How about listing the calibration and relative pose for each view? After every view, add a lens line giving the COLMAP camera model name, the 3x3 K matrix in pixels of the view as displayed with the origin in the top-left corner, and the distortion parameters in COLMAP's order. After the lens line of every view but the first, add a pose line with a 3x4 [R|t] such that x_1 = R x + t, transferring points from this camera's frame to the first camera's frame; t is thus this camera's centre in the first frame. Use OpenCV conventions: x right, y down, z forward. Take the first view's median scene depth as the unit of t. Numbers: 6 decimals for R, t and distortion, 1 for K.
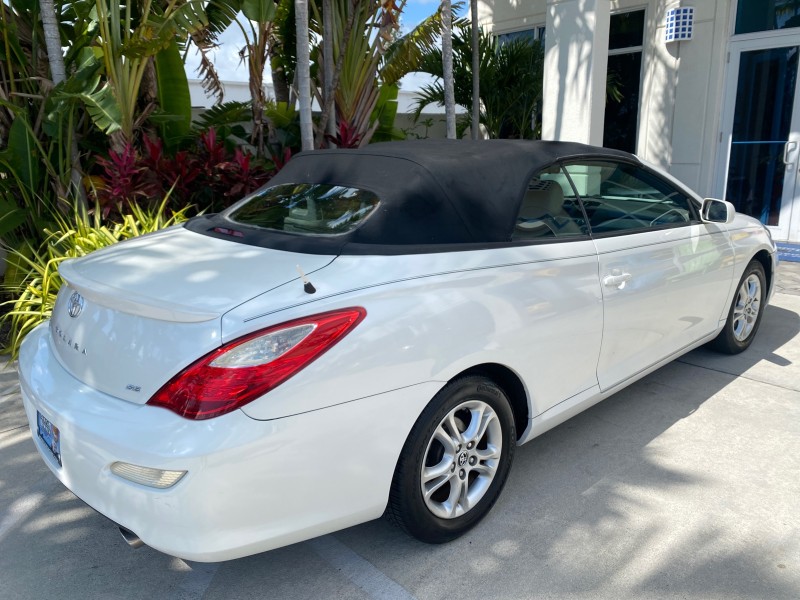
lens RADIAL K [[616.5, 0, 398.3], [0, 616.5, 293.1], [0, 0, 1]] dist [0.025254, -0.030815]
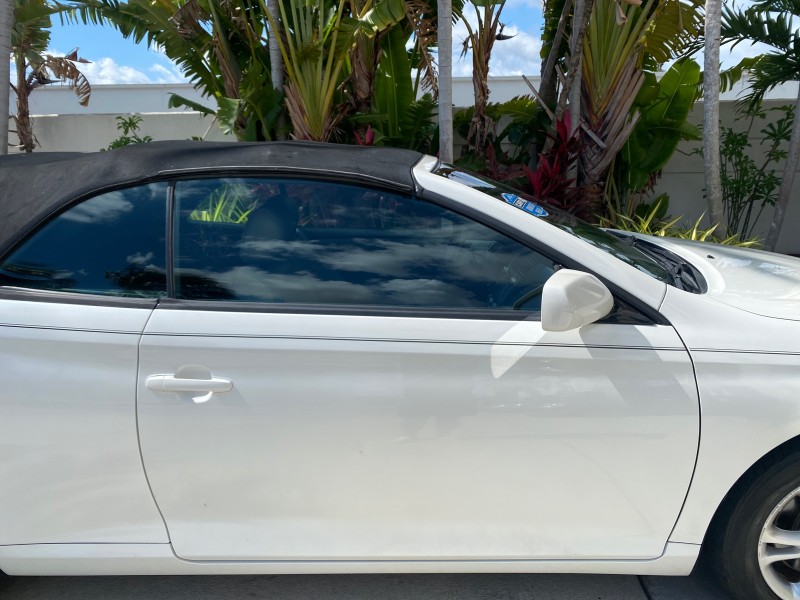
lens RADIAL K [[616.5, 0, 406.2], [0, 616.5, 295.2], [0, 0, 1]] dist [0.025254, -0.030815]
pose [[0.725054, 0.164281, -0.668812, 0.440553], [-0.159292, 0.984802, 0.069212, -0.089449], [0.670018, 0.056354, 0.740203, 0.353808]]
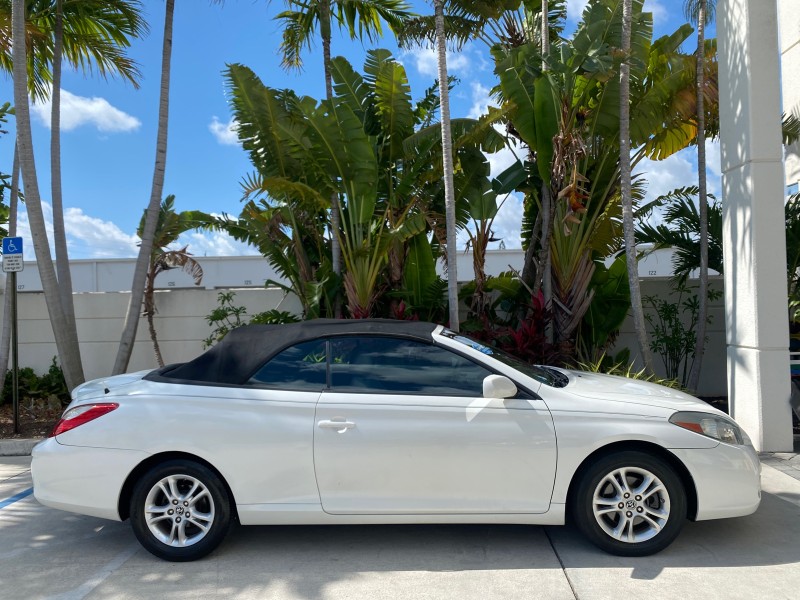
lens RADIAL K [[615.3, 0, 398.1], [0, 615.3, 289.2], [0, 0, 1]] dist [0.027168, -0.022689]
pose [[0.694812, -0.014803, -0.719039, 0.715812], [-0.165447, 0.969684, -0.179836, -0.045396], [0.699903, 0.243915, 0.671298, 0.058503]]
